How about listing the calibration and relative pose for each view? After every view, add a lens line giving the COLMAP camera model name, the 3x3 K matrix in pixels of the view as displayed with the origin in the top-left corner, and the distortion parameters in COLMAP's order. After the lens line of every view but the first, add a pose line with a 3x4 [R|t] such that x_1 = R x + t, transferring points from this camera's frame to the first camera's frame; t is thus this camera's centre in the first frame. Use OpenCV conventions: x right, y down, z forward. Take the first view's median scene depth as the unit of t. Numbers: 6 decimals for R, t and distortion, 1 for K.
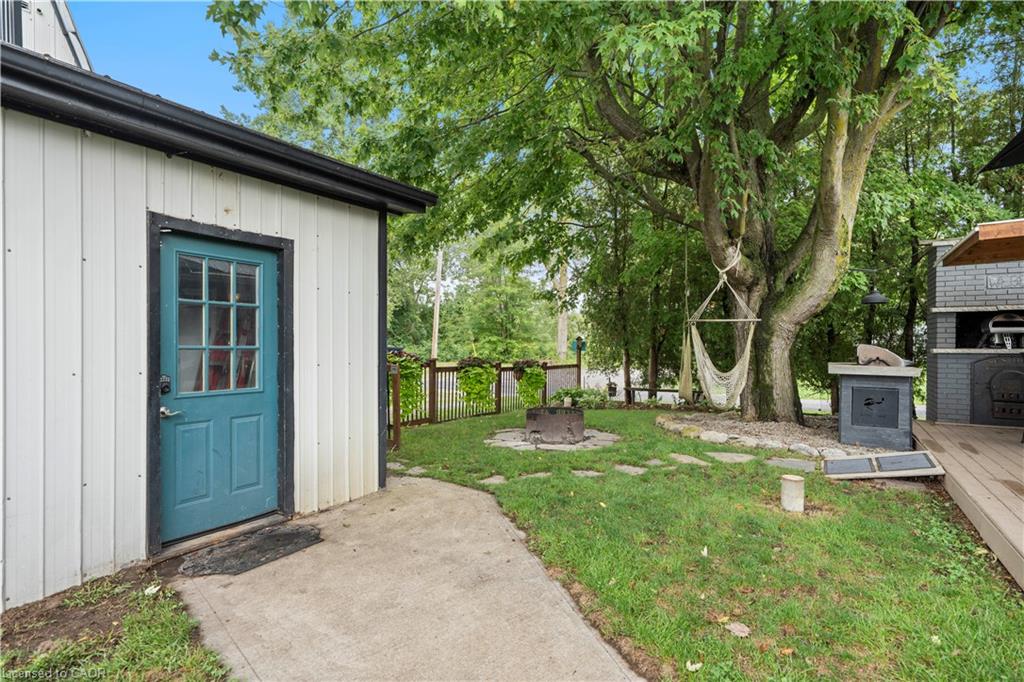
lens RADIAL K [[497.2, 0, 512.5], [0, 497.2, 345.2], [0, 0, 1]] dist [-0.001815, -0.000048]
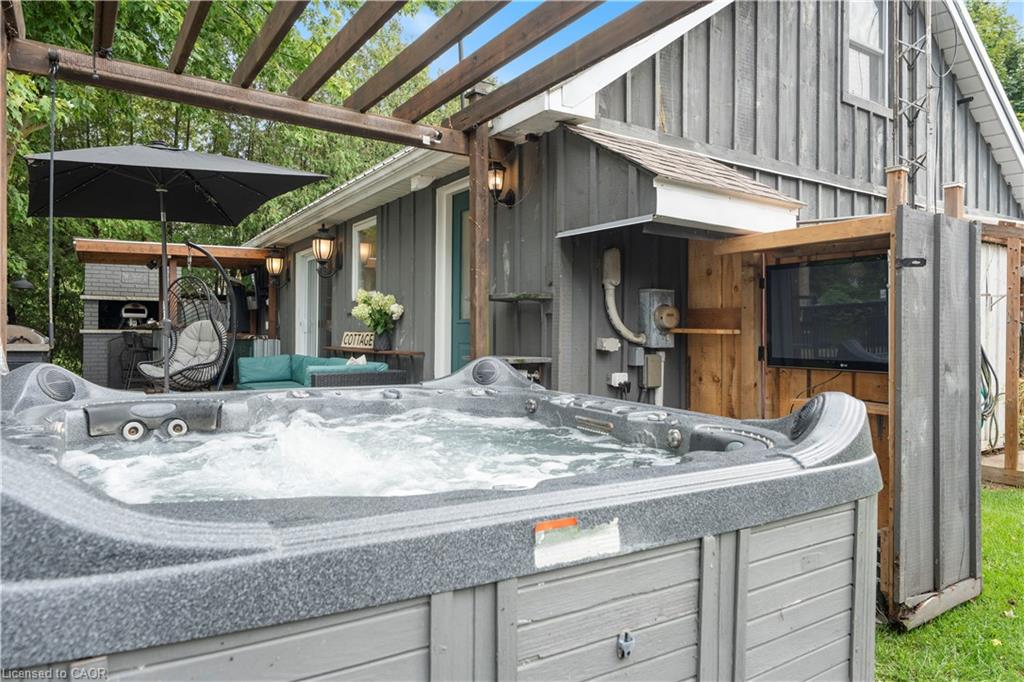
lens RADIAL K [[656.8, 0, 513.8], [0, 656.8, 336.0], [0, 0, 1]] dist [0.004423, 0.001215]
pose [[0.406870, -0.000920, 0.913485, -0.182000], [-0.010029, 0.999935, 0.005474, 0.004249], [-0.913431, -0.011388, 0.406835, -0.618103]]
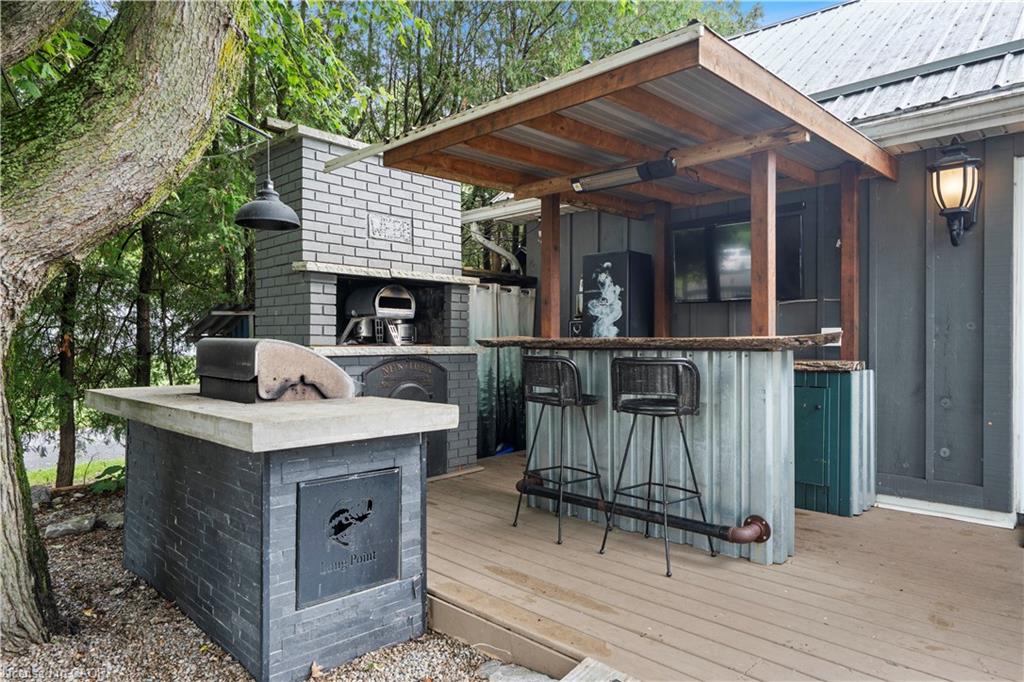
lens RADIAL K [[626.9, 0, 511.3], [0, 626.9, 342.8], [0, 0, 1]] dist [0.003697, 0.000876]
pose [[0.194987, -0.010817, 0.980746, 0.305108], [-0.000128, 0.999939, 0.011054, -0.003903], [-0.980806, -0.002281, 0.194974, 0.716068]]
